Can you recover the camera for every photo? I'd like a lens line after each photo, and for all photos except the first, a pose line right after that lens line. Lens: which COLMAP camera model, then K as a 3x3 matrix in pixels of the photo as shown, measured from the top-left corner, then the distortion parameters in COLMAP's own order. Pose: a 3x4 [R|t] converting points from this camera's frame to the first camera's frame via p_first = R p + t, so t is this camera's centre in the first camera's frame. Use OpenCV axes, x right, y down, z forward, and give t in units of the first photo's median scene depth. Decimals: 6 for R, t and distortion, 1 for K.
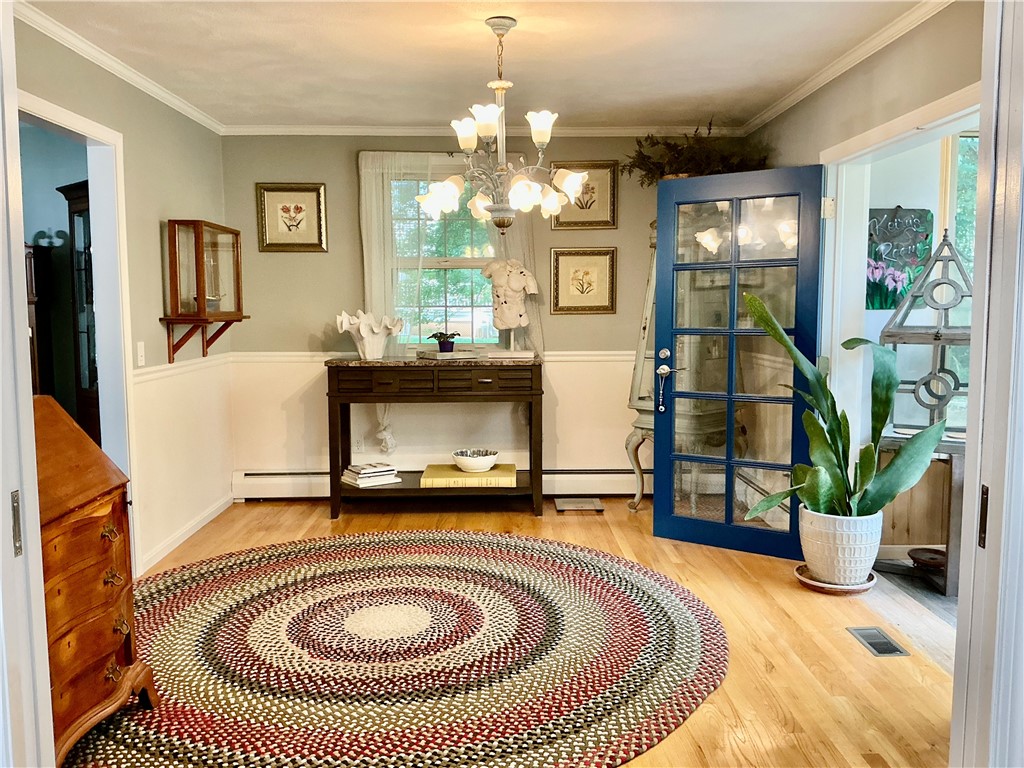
lens RADIAL K [[851.6, 0, 512.0], [0, 851.6, 384.0], [0, 0, 1]] dist [0.103287, -0.209597]
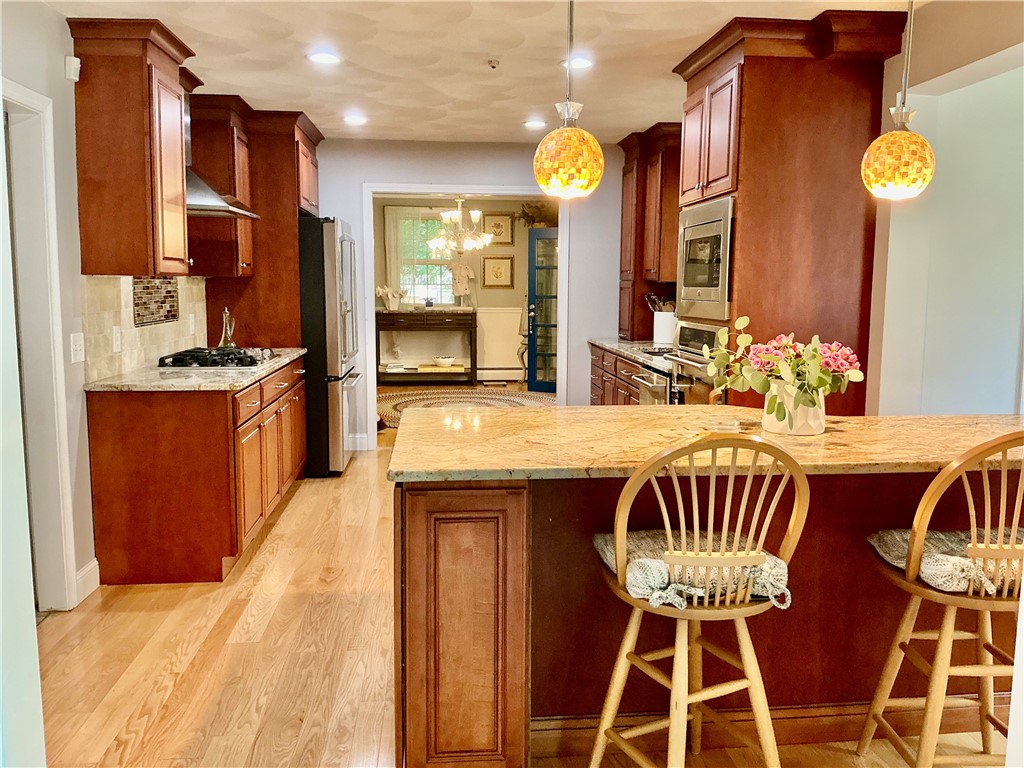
lens RADIAL K [[851.6, 0, 512.0], [0, 851.6, 384.0], [0, 0, 1]] dist [0.103287, -0.209597]
pose [[0.997428, 0.000343, 0.071668, -0.026342], [-0.002316, 0.999620, 0.027455, 0.088978], [-0.071632, -0.027550, 0.997051, -1.033875]]
